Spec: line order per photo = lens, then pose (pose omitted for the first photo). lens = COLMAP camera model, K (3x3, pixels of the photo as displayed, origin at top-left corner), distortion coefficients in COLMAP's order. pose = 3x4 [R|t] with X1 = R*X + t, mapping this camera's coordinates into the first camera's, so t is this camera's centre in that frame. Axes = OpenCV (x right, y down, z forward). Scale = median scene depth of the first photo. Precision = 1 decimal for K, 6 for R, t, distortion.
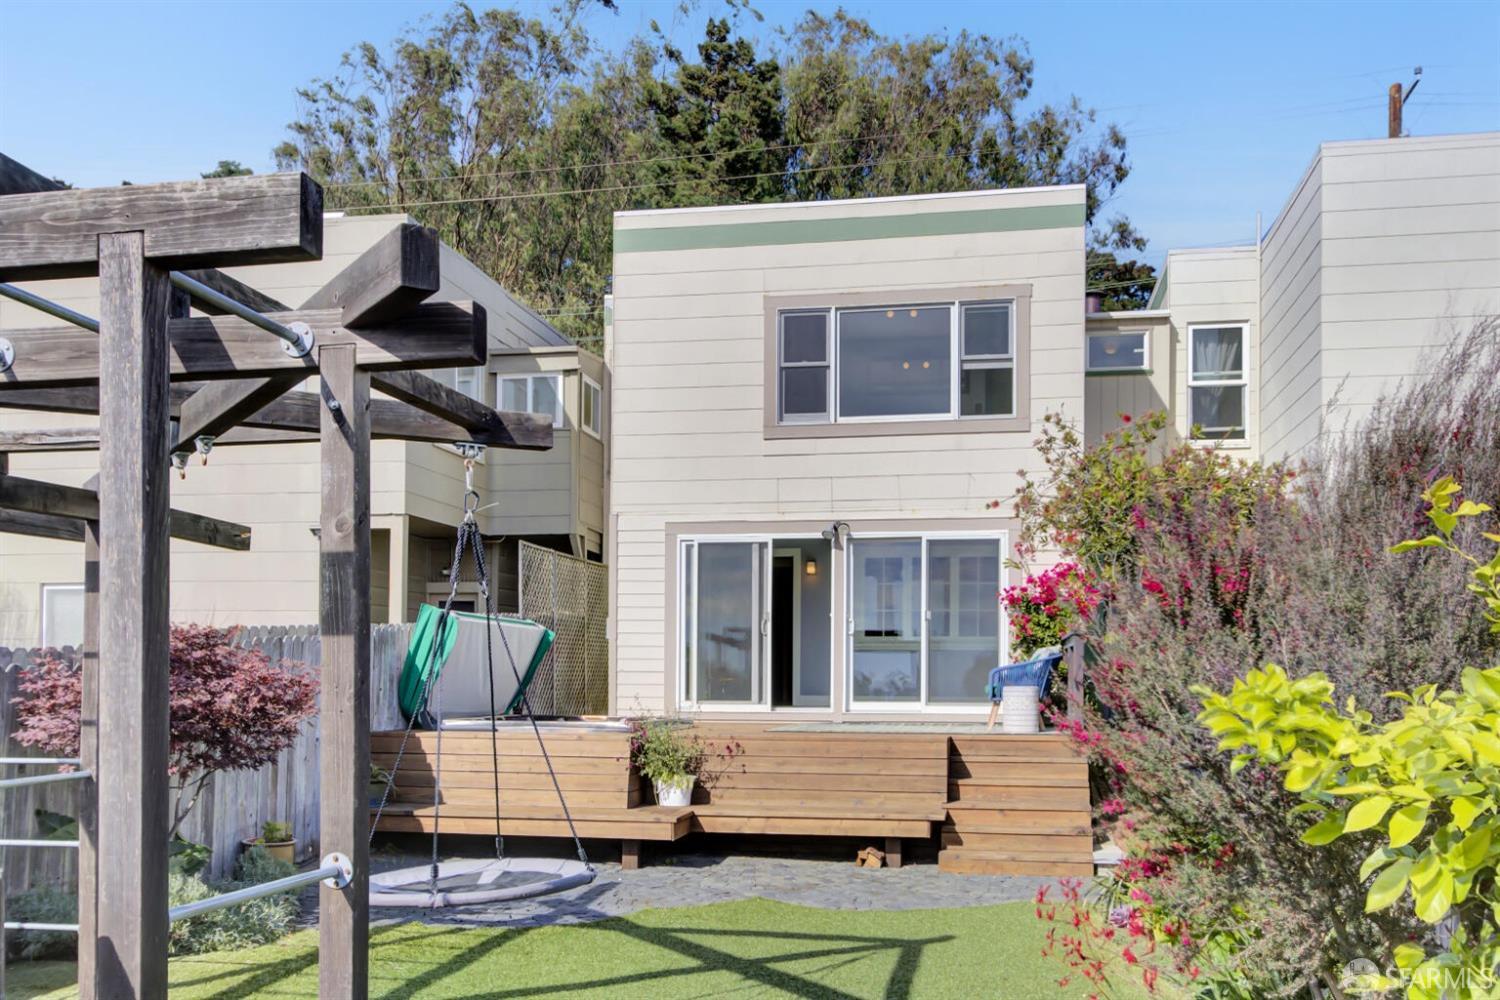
lens RADIAL K [[1438.3, 0, 747.4], [0, 1438.3, 595.6], [0, 0, 1]] dist [0.004308, 0.010881]
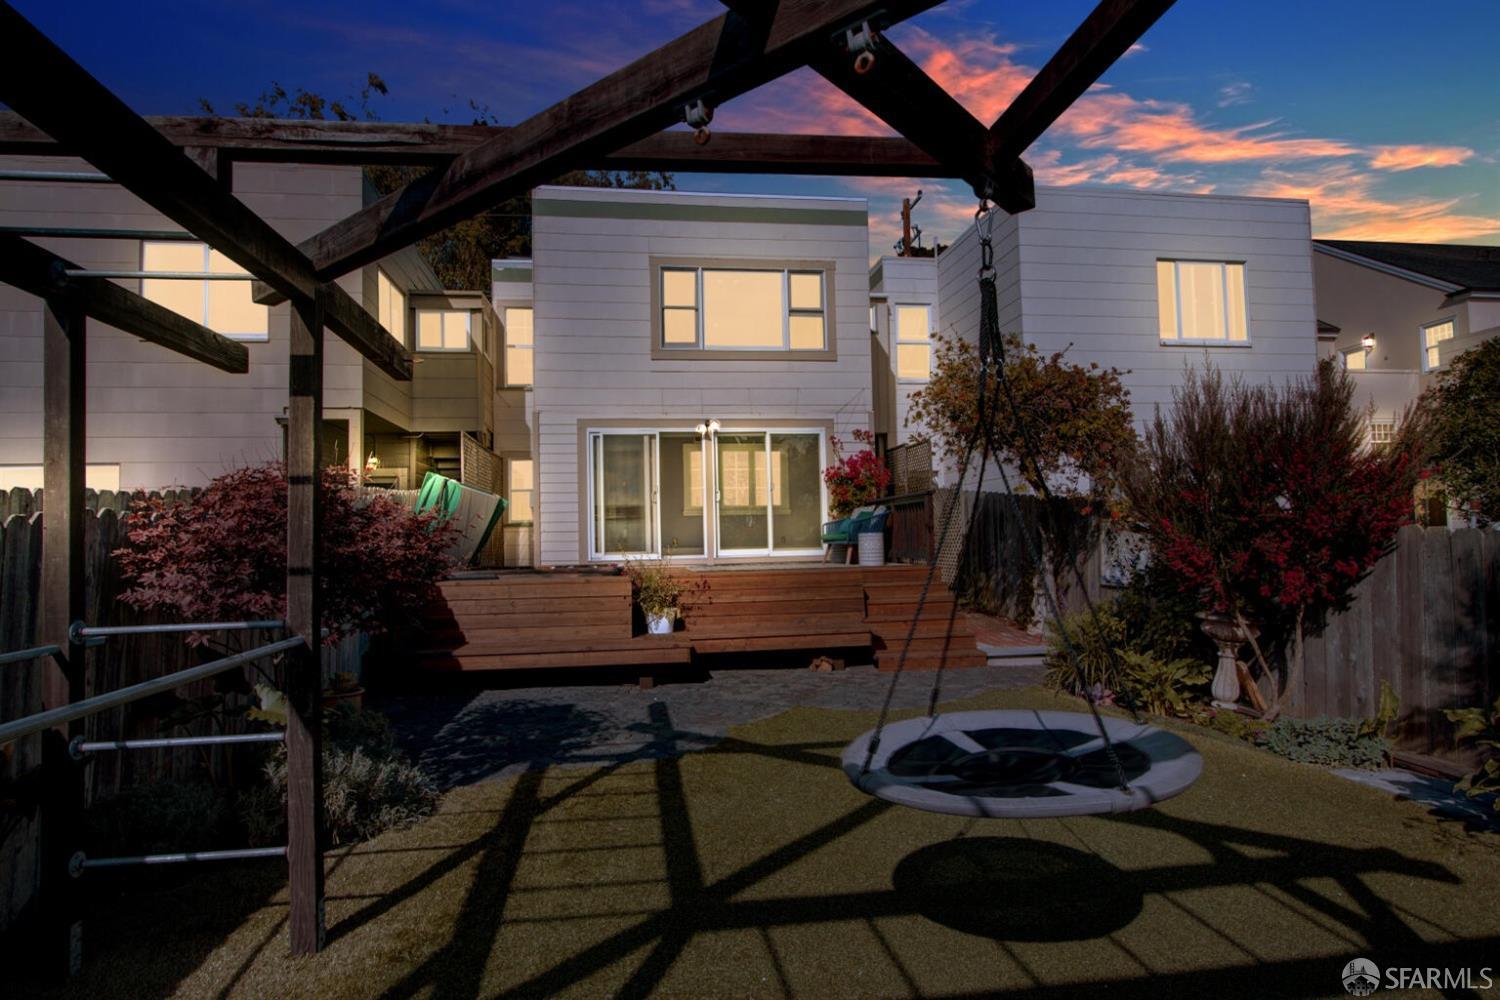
lens RADIAL K [[881.6, 0, 811.3], [0, 881.6, 470.2], [0, 0, 1]] dist [-0.004211, -0.000290]
pose [[0.944875, -0.000675, 0.327431, -0.122190], [0.008490, 0.999712, -0.022439, 0.016845], [-0.327322, 0.023982, 0.944609, 0.165574]]
